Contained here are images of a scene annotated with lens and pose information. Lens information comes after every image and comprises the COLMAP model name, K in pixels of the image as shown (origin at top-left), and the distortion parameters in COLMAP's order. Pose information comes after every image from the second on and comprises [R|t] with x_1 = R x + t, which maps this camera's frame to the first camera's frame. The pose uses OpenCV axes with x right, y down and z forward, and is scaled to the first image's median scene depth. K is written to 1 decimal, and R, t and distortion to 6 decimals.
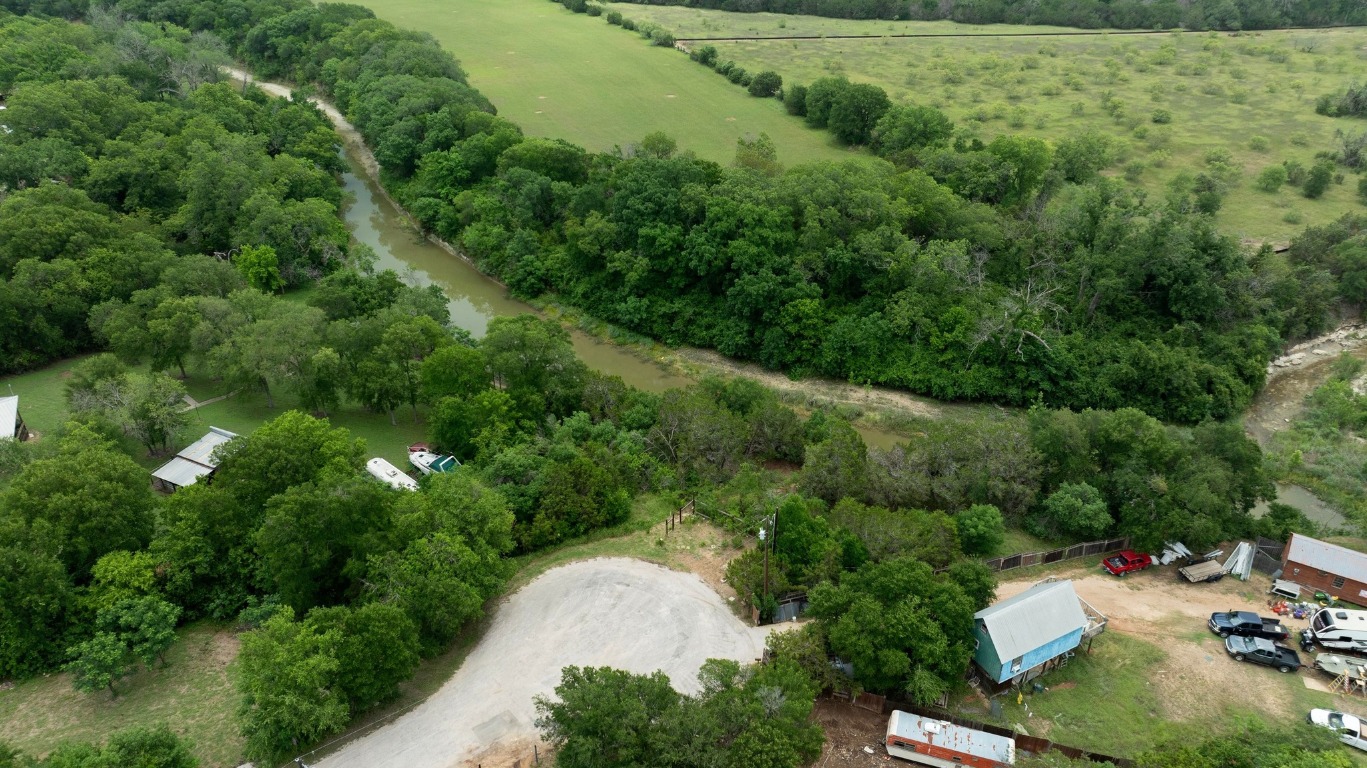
lens RADIAL K [[977.6, 0, 683.5], [0, 977.6, 384.0], [0, 0, 1]] dist [0.000295, 0.003627]
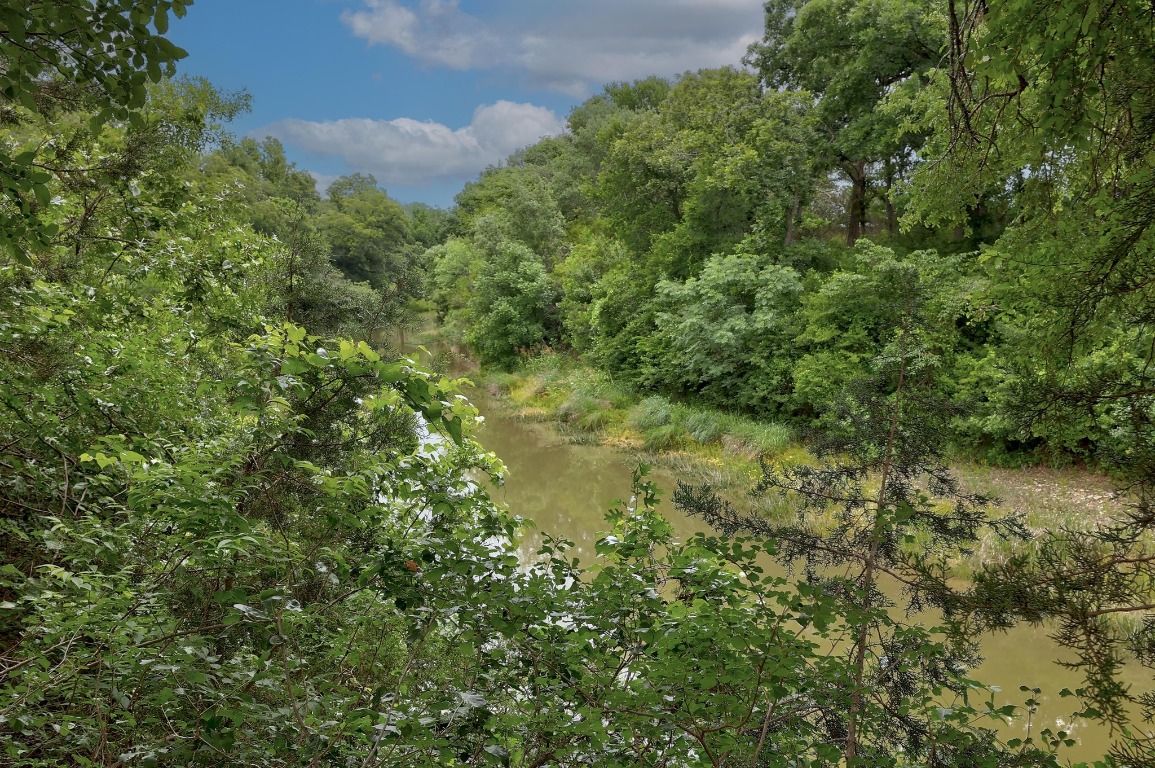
lens RADIAL K [[1106.6, 0, 577.5], [0, 1106.6, 384.0], [0, 0, 1]] dist [0.033746, -0.000738]
pose [[0.889107, 0.042944, -0.455680, 0.038305], [-0.216655, 0.916473, -0.336360, 0.038285], [0.403174, 0.397785, 0.824147, 0.772702]]
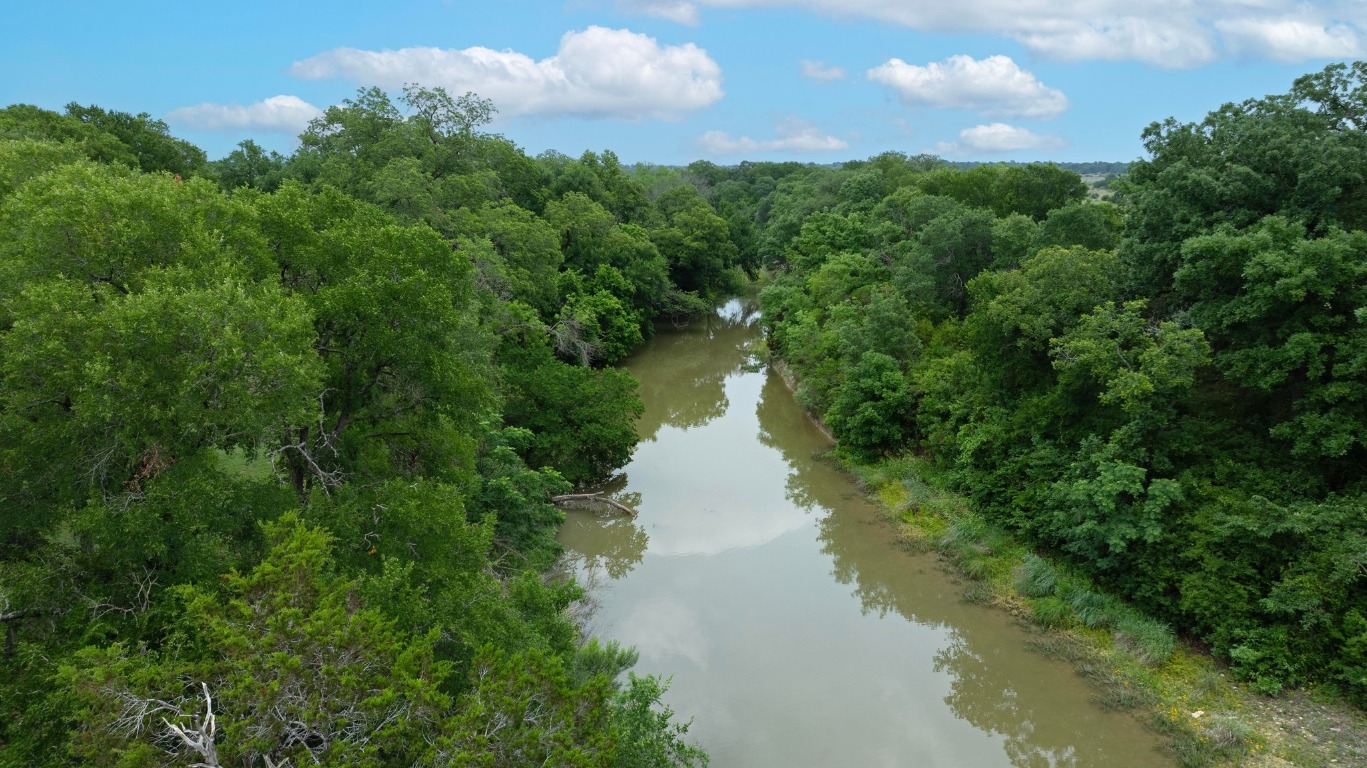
lens RADIAL K [[977.6, 0, 683.5], [0, 977.6, 384.0], [0, 0, 1]] dist [0.000295, 0.003627]
pose [[0.815533, 0.115258, -0.567117, 0.001844], [-0.280362, 0.935976, -0.212946, -0.015661], [0.506264, 0.332663, 0.795633, 0.705588]]
